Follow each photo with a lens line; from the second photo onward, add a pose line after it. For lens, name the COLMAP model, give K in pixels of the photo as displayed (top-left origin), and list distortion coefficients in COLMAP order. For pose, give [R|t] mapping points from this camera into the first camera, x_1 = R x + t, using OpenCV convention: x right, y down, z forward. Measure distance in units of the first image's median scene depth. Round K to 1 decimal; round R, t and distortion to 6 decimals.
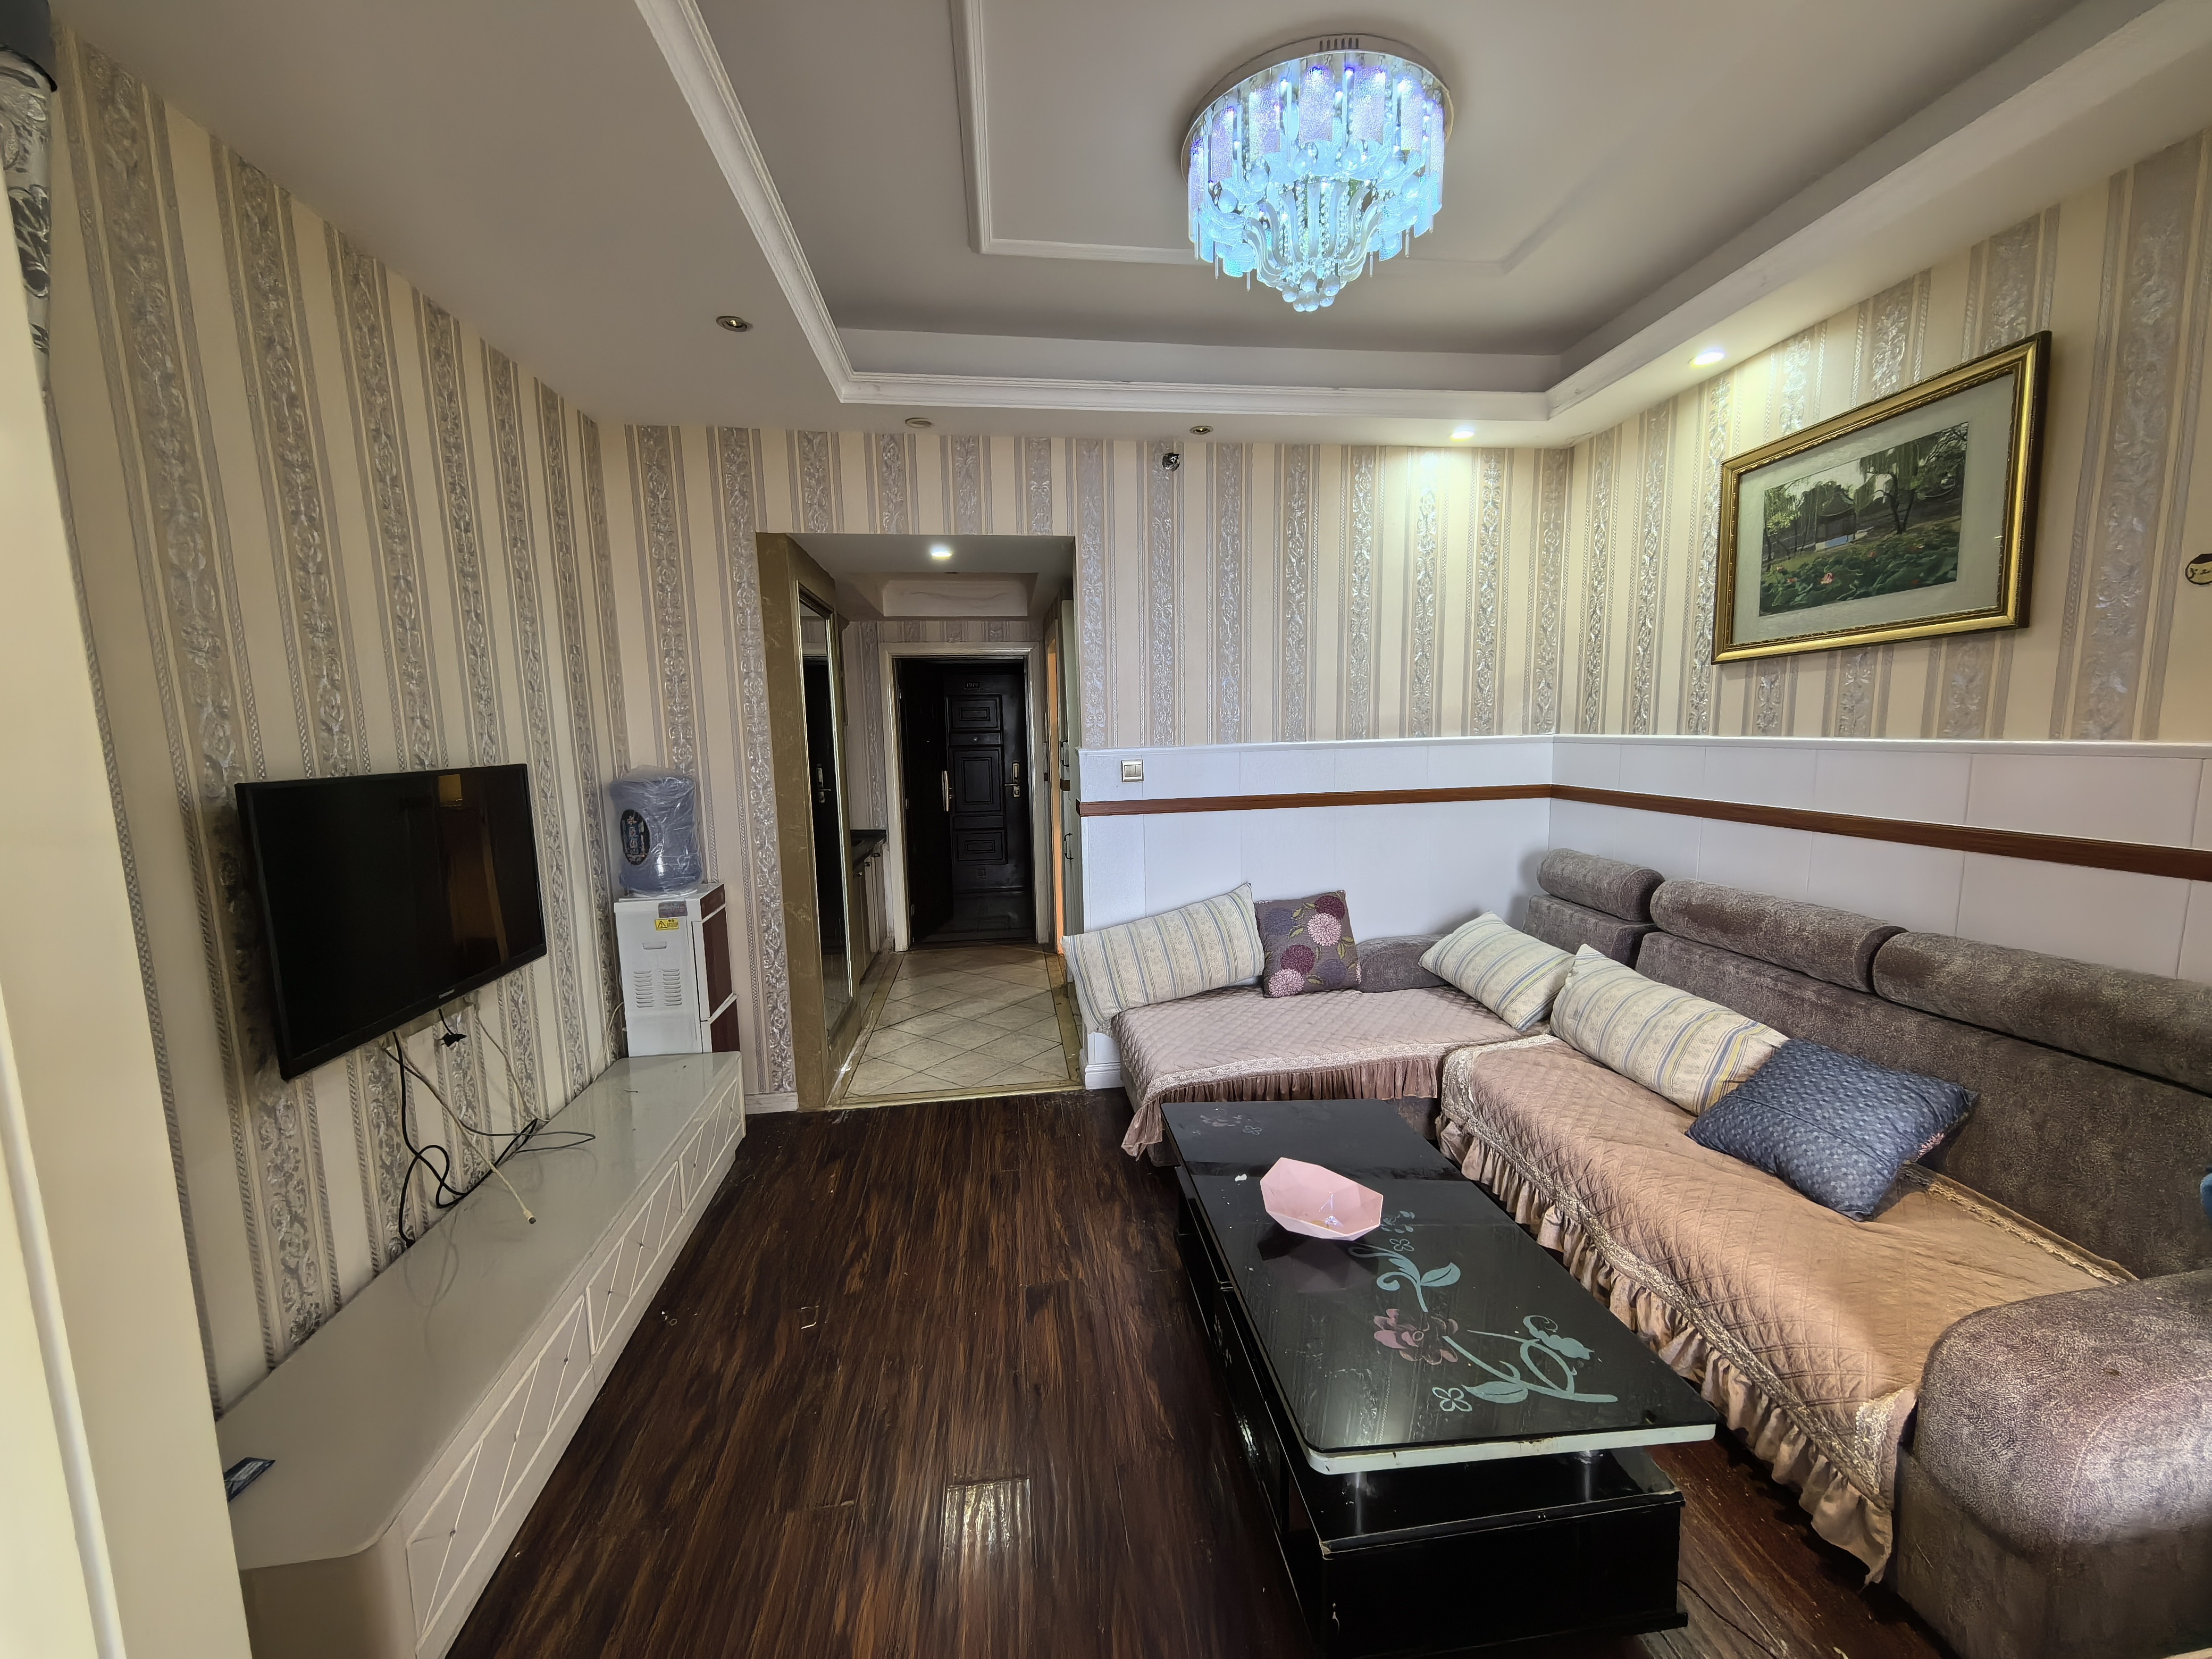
lens RADIAL K [[855.7, 0, 1106.5], [0, 855.7, 843.8], [0, 0, 1]] dist [0.014242, -0.001466]
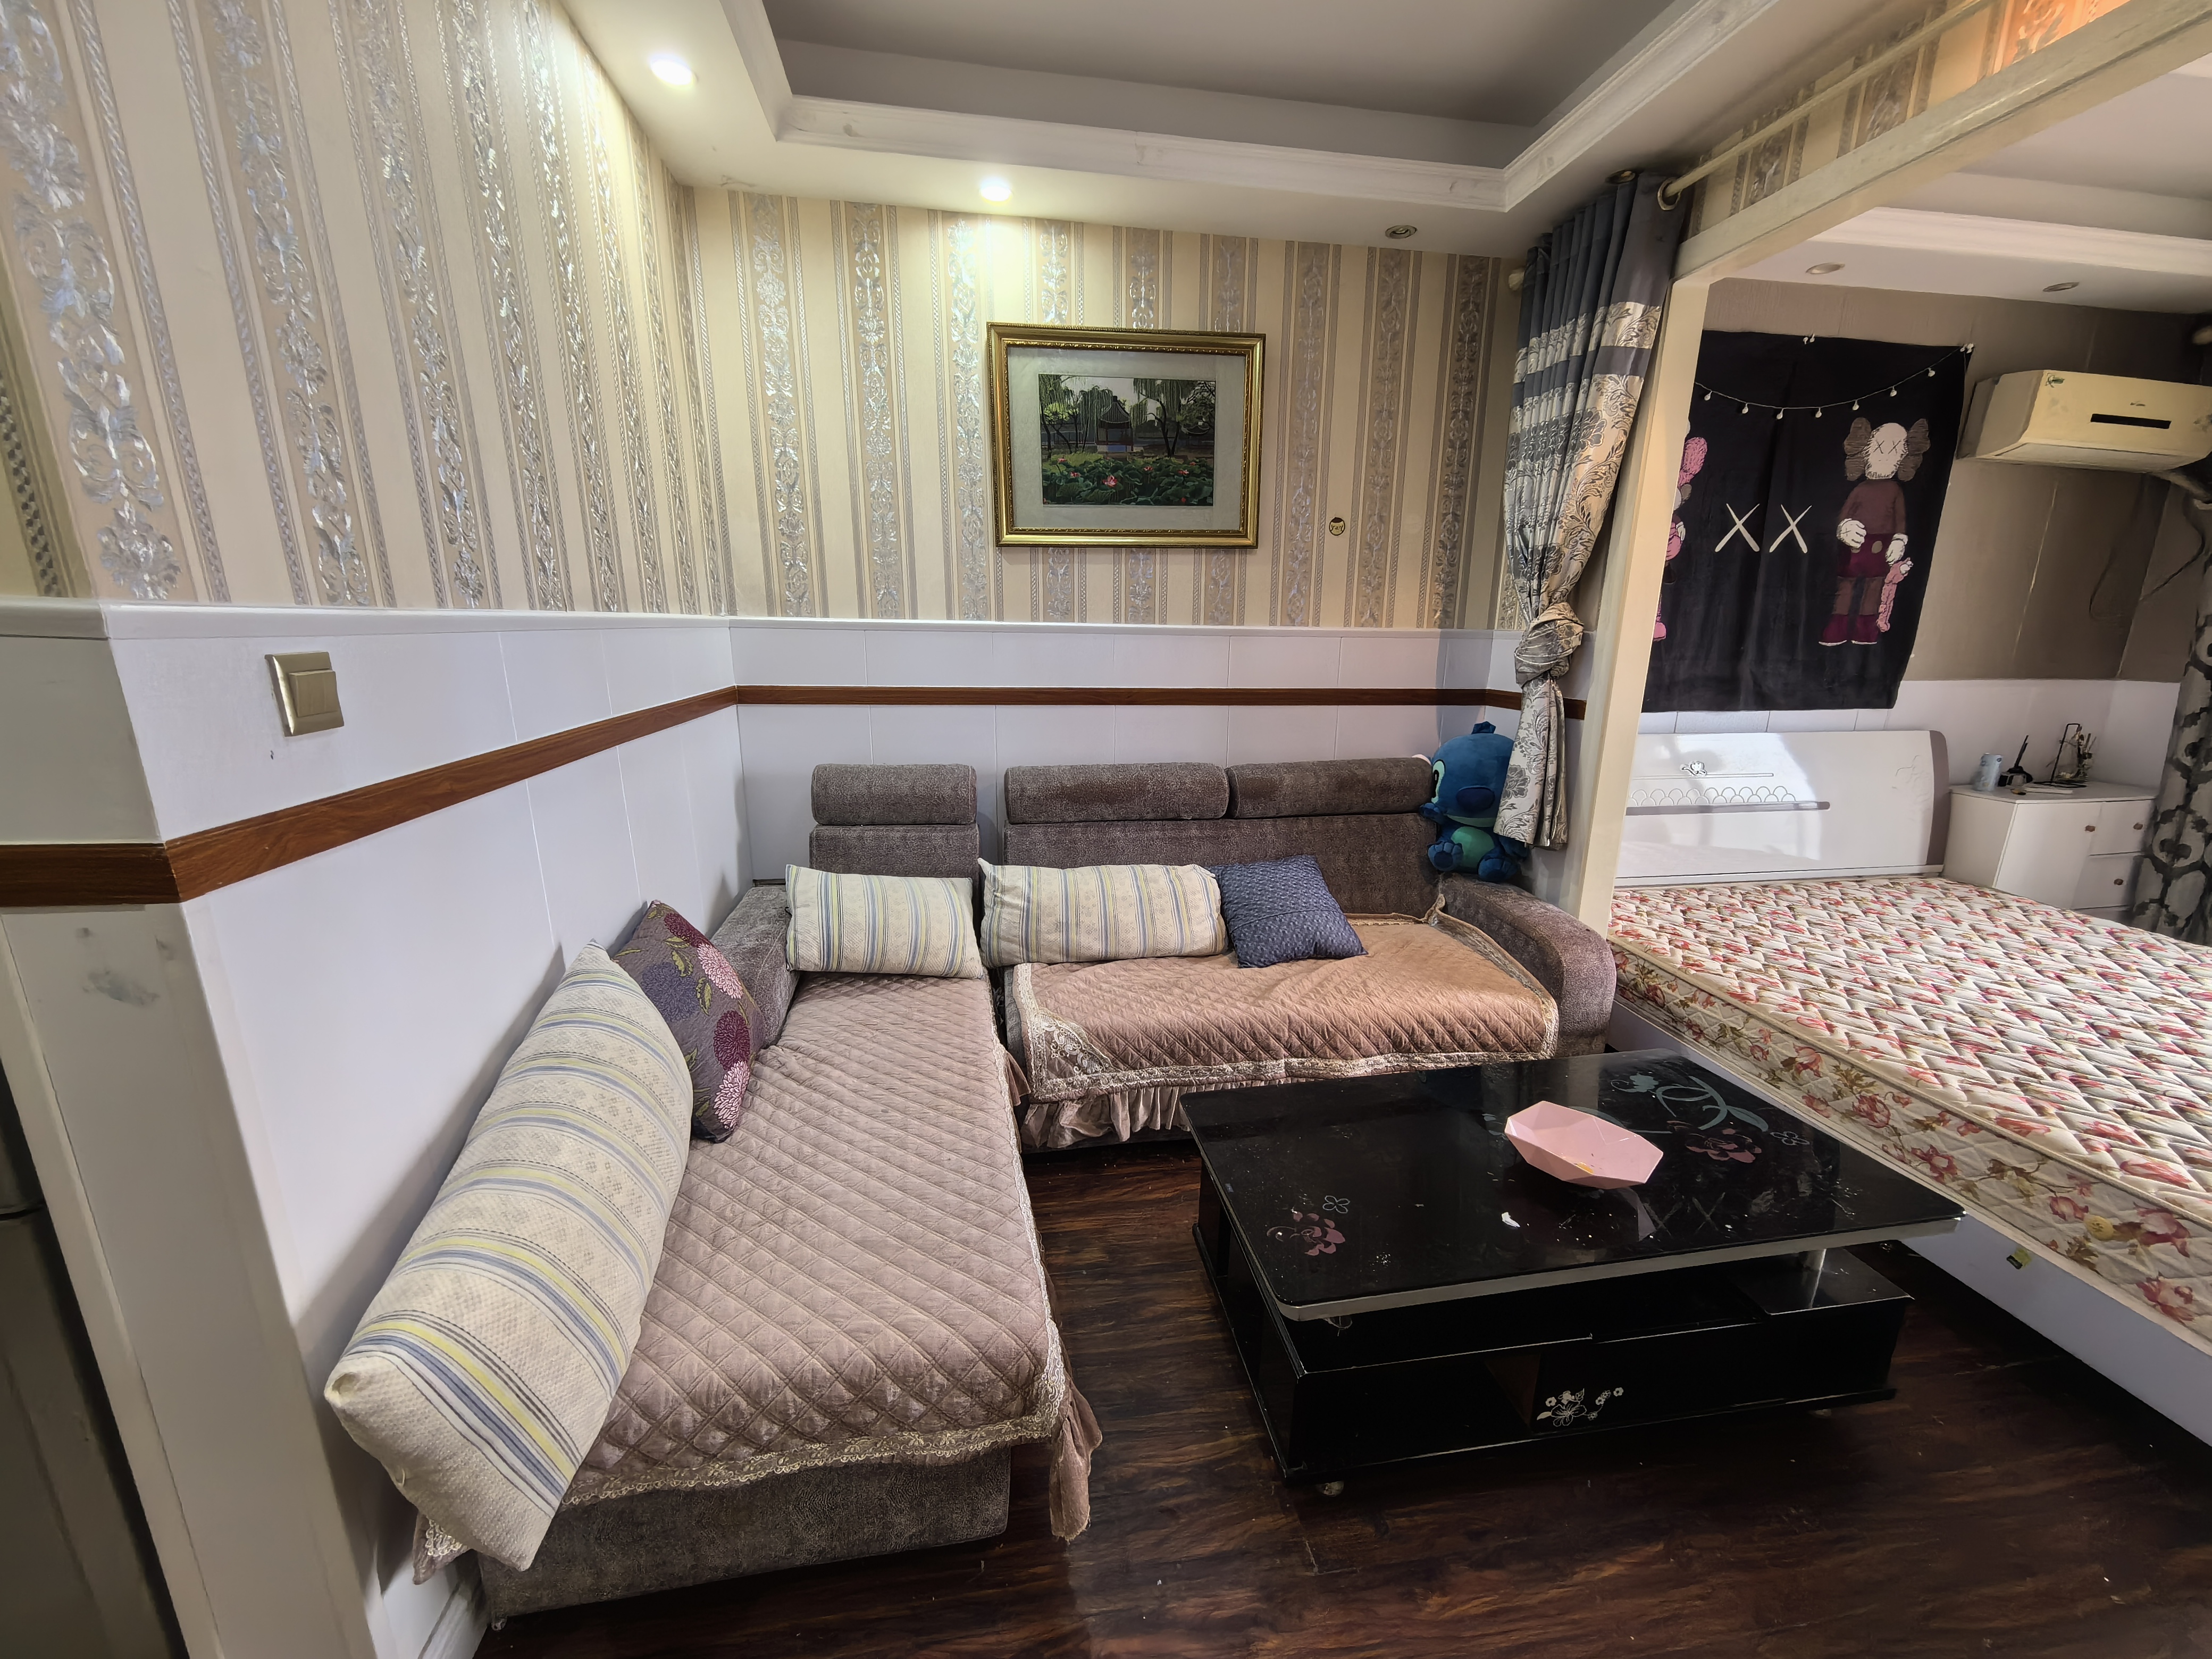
lens RADIAL K [[855.7, 0, 1120.8], [0, 855.7, 842.6], [0, 0, 1]] dist [0.014242, -0.001466]
pose [[-0.045460, -0.219918, 0.974459, -0.387750], [0.122648, 0.966858, 0.223924, -0.099393], [-0.991409, 0.129695, -0.016981, 1.099082]]
